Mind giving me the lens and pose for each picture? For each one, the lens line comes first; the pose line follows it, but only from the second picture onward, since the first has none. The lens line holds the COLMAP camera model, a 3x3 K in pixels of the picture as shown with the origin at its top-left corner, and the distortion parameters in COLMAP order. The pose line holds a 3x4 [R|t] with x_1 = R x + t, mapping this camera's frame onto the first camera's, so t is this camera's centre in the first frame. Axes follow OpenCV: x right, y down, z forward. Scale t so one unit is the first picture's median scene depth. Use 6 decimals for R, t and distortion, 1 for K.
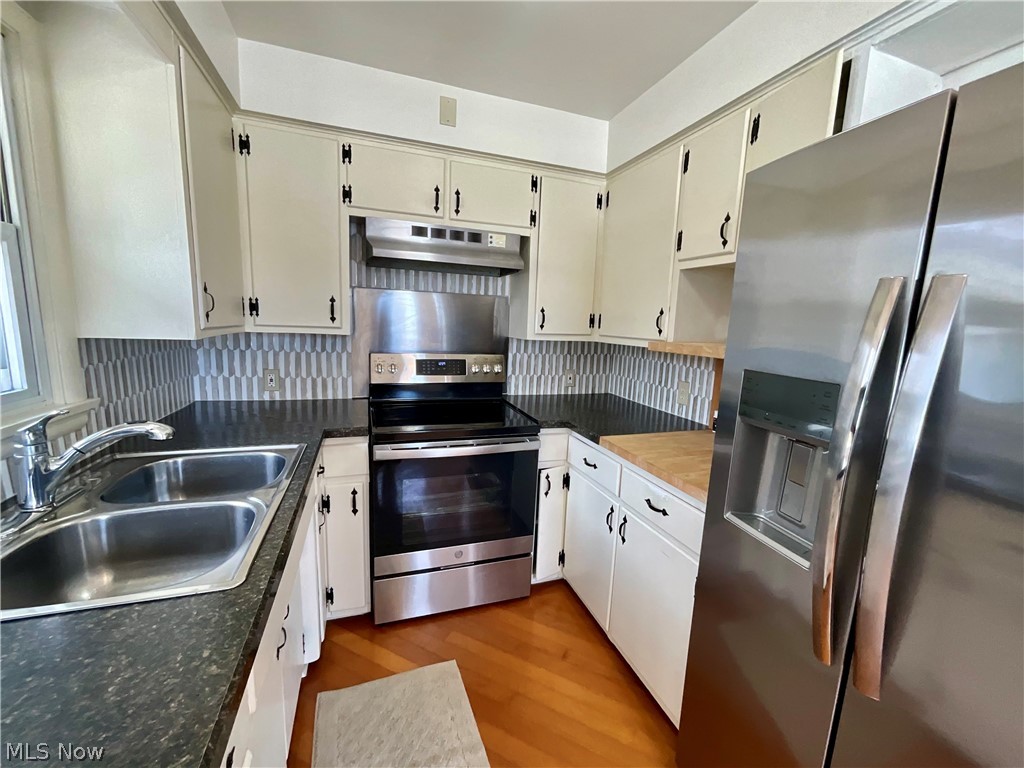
lens RADIAL K [[411.2, 0, 508.4], [0, 411.2, 383.9], [0, 0, 1]] dist [-0.000157, 0.000111]
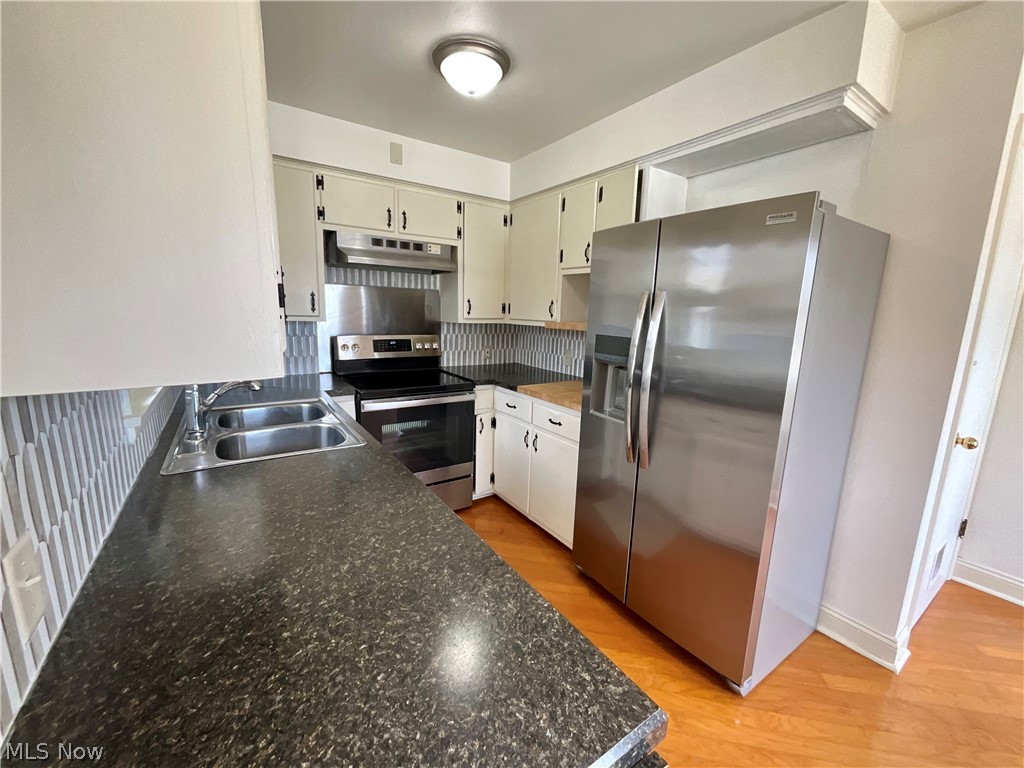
lens RADIAL K [[411.2, 0, 508.4], [0, 411.2, 383.9], [0, 0, 1]] dist [-0.000157, 0.000111]
pose [[0.966793, -0.057522, 0.249002, -0.150580], [0.048224, 0.997898, 0.043288, 0.043633], [-0.250968, -0.029843, 0.967535, -0.368409]]
